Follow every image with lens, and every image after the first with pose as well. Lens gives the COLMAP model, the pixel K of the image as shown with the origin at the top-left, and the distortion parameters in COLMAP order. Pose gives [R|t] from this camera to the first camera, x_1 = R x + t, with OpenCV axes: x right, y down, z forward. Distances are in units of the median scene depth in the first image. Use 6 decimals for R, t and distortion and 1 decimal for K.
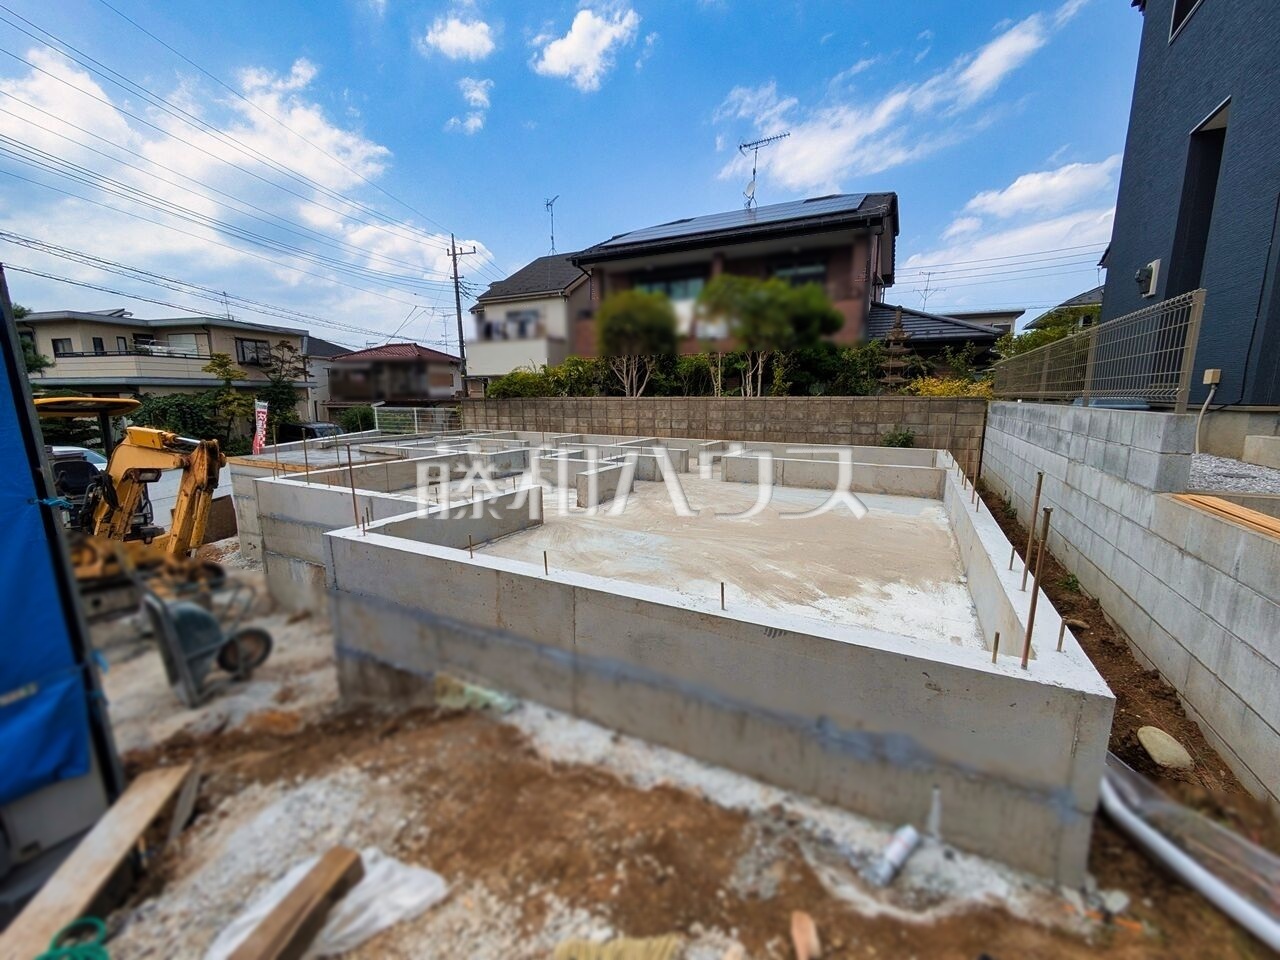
lens RADIAL K [[508.2, 0, 644.0], [0, 508.2, 480.2], [0, 0, 1]] dist [0.000938, 0.000271]
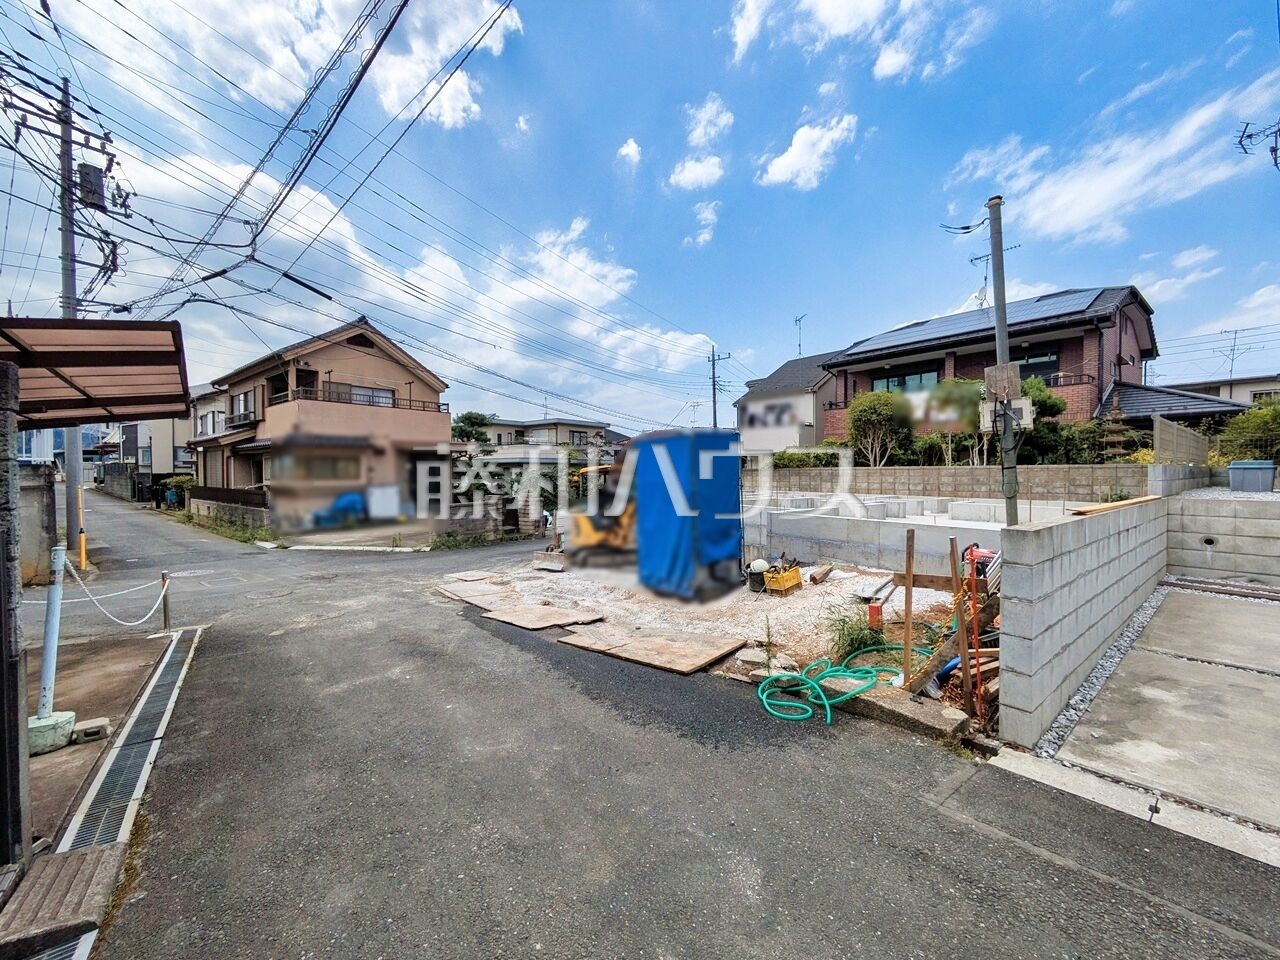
lens RADIAL K [[520.7, 0, 628.7], [0, 520.7, 455.8], [0, 0, 1]] dist [-0.042253, 0.013267]
pose [[0.905144, -0.012440, -0.424923, -0.025784], [-0.071483, 0.980884, -0.180986, 0.071218], [0.419051, 0.194193, 0.886953, -0.347610]]
